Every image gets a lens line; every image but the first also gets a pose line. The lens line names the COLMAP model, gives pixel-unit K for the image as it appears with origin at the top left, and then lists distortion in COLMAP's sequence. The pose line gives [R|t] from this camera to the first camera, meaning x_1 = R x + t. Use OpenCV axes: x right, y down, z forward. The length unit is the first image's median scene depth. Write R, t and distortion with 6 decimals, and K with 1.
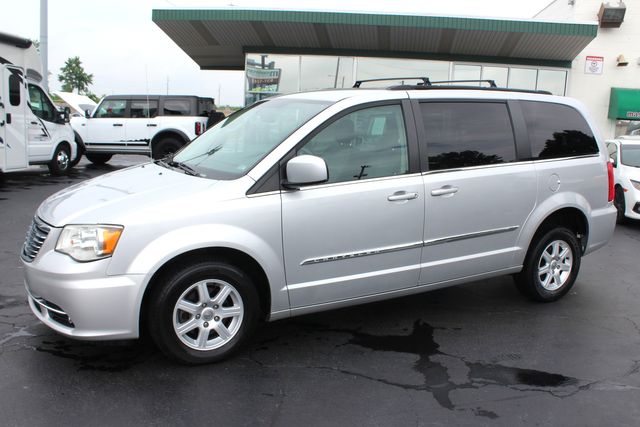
lens RADIAL K [[610.0, 0, 320.0], [0, 610.0, 213.5], [0, 0, 1]] dist [-0.167758, 0.183520]
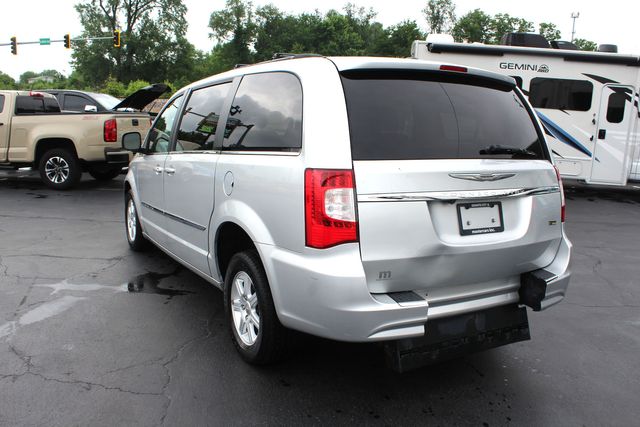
lens RADIAL K [[587.9, 0, 320.0], [0, 587.9, 213.5], [0, 0, 1]] dist [-0.166844, 0.186725]
pose [[0.008086, 0.133907, -0.990961, 1.344282], [-0.192053, 0.972752, 0.129880, -0.158350], [0.981351, 0.189267, 0.033583, 1.333407]]
